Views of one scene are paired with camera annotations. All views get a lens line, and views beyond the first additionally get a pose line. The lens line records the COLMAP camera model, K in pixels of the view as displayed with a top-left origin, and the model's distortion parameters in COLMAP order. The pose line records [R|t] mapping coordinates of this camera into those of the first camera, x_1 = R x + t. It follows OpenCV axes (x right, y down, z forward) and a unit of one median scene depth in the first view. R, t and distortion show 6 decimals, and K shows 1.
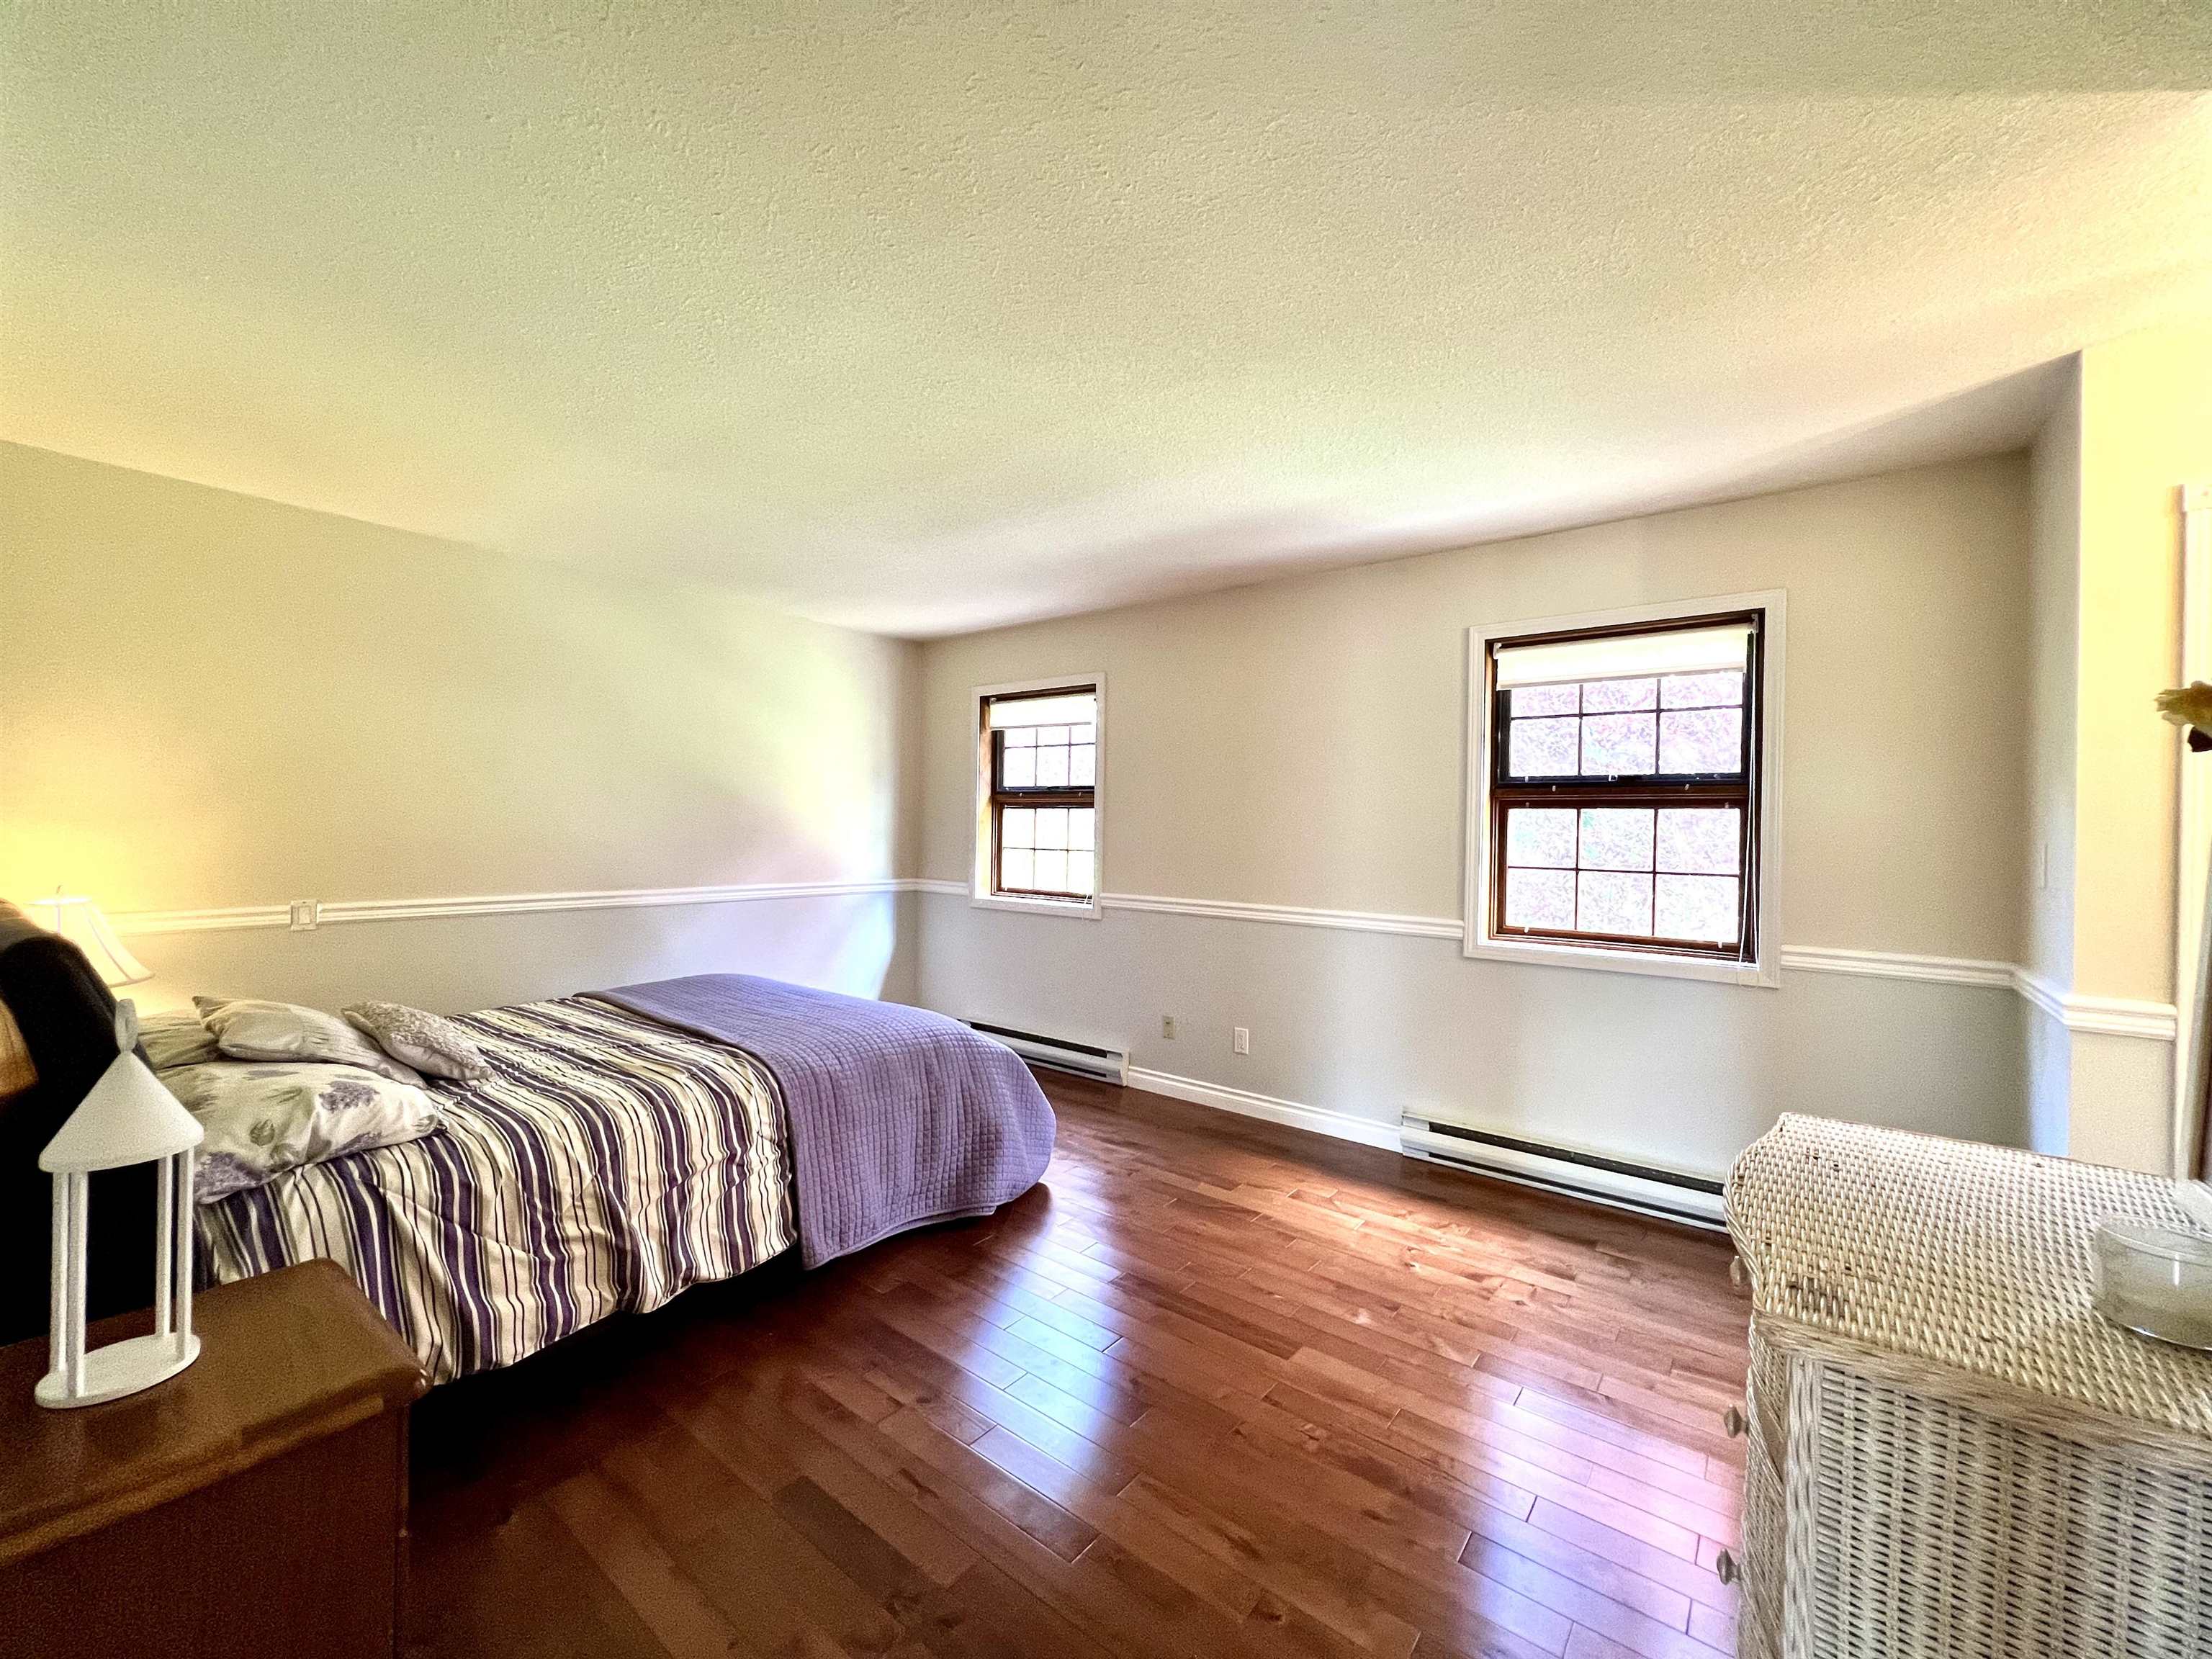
lens RADIAL K [[901.9, 0, 1106.0], [0, 901.9, 829.5], [0, 0, 1]] dist [-0.003154, -0.000101]
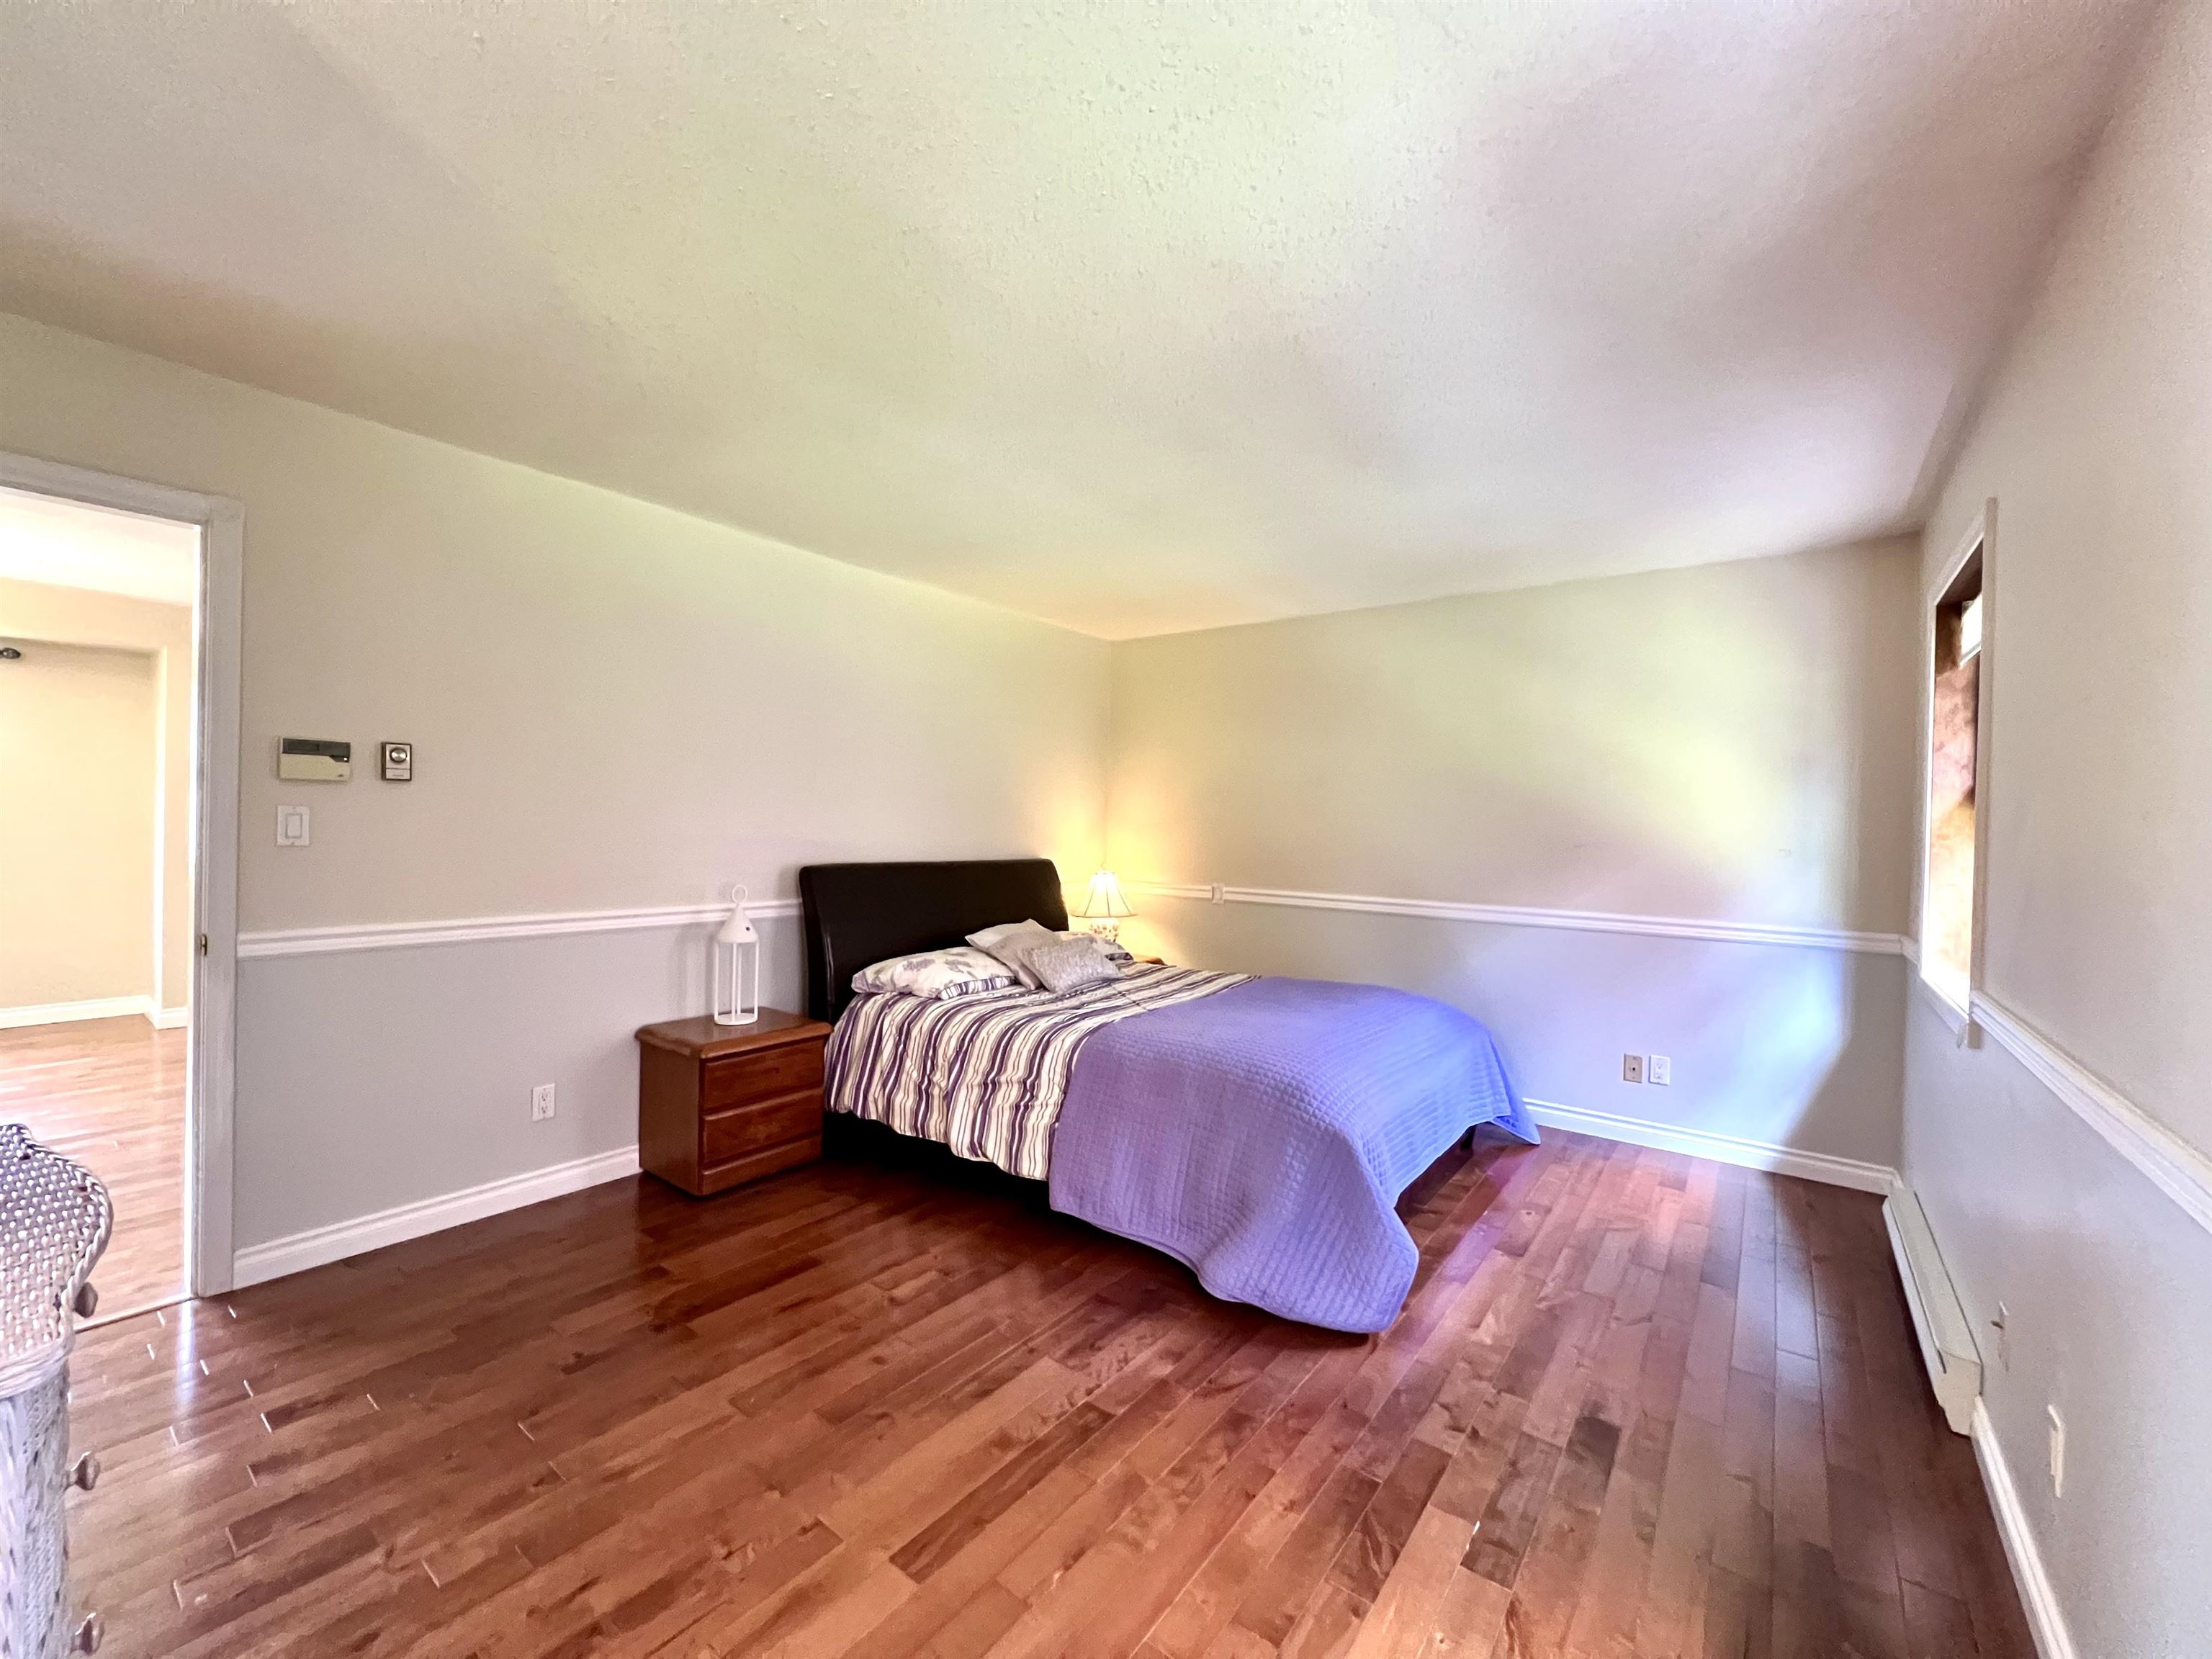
lens RADIAL K [[901.9, 0, 1106.0], [0, 901.9, 829.5], [0, 0, 1]] dist [-0.003154, -0.000101]
pose [[0.009114, -0.006227, -0.999939, 0.689267], [-0.021200, 0.999755, -0.006419, 0.000007], [0.999734, 0.021257, 0.008979, 0.852086]]
